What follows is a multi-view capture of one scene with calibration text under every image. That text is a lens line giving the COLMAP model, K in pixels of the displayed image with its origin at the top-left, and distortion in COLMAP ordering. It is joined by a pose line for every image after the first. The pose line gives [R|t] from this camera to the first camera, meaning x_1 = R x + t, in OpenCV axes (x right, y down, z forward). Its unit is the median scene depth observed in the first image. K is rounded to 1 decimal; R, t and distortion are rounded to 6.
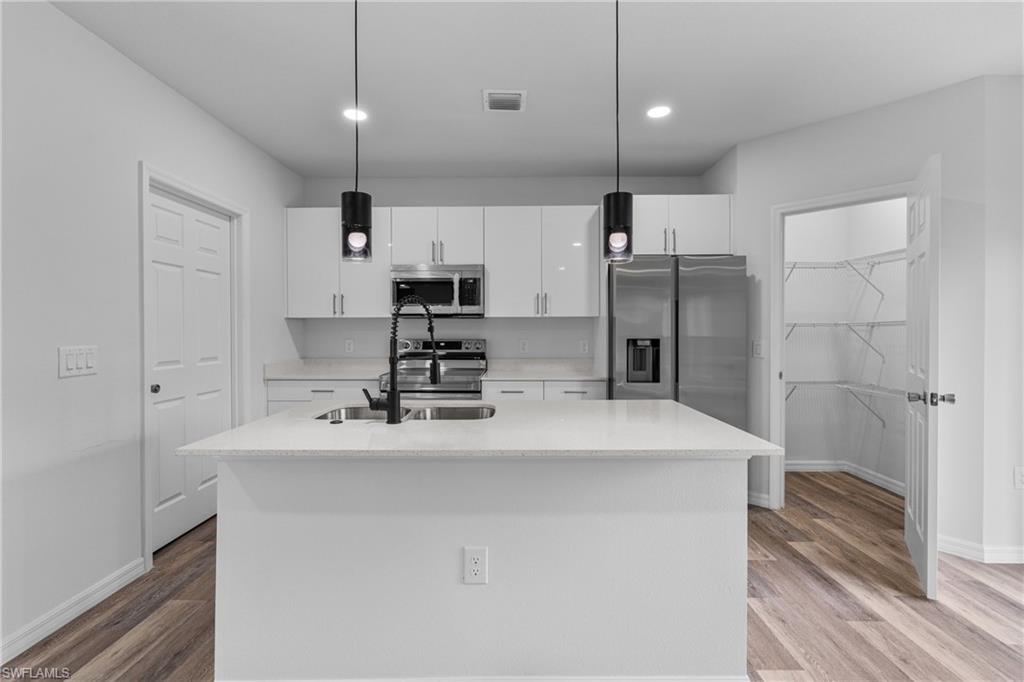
lens RADIAL K [[463.6, 0, 514.6], [0, 463.6, 335.7], [0, 0, 1]] dist [-0.002308, 0.000055]
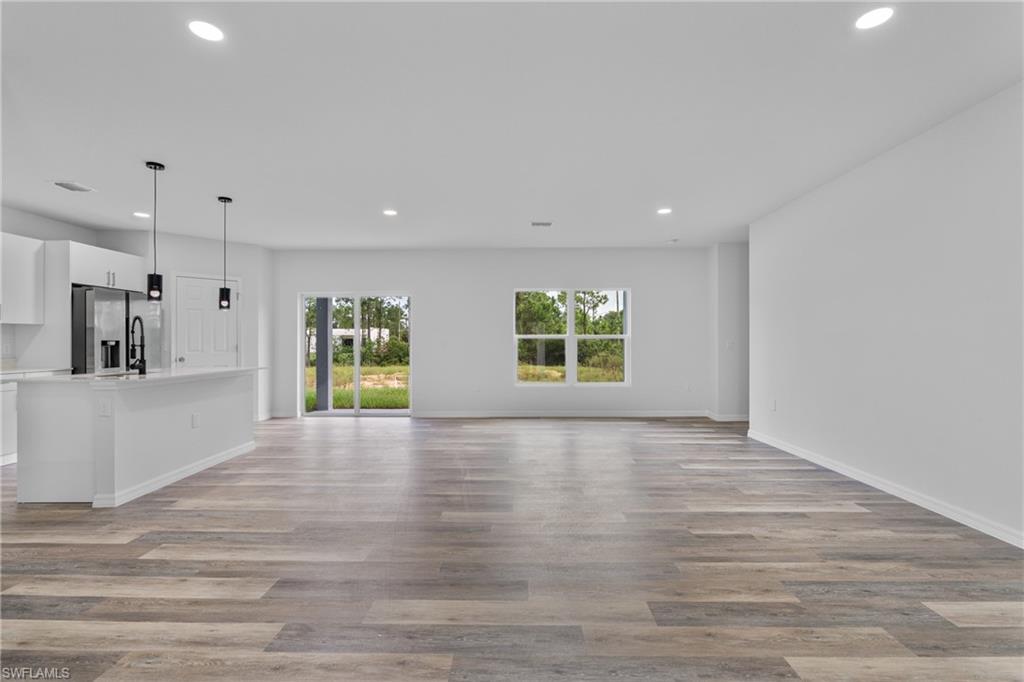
lens RADIAL K [[457.2, 0, 505.2], [0, 457.2, 339.6], [0, 0, 1]] dist [-0.002414, -0.000015]
pose [[0.016416, 0.008512, 0.999829, -1.174251], [0.012473, 0.999884, -0.008718, 0.031675], [-0.999787, 0.012614, 0.016308, -0.364678]]
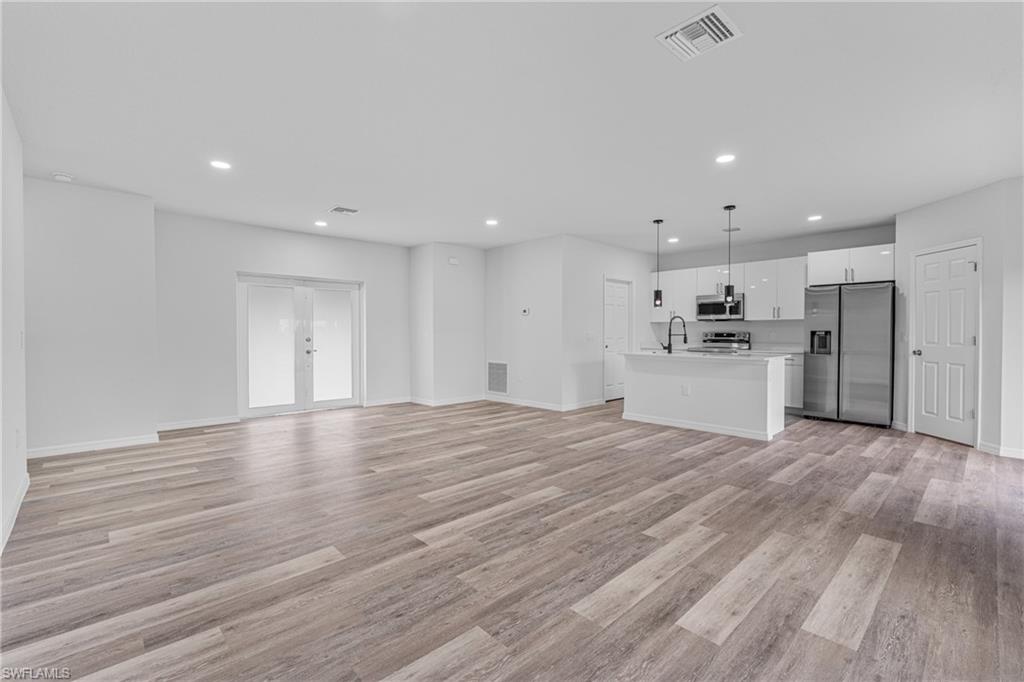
lens RADIAL K [[453.7, 0, 515.0], [0, 453.7, 340.3], [0, 0, 1]] dist [-0.006033, 0.000978]
pose [[0.700388, 0.013678, -0.713632, 0.655952], [-0.008330, 0.999905, 0.010990, 0.031892], [0.713714, -0.001753, 0.700435, -1.069896]]
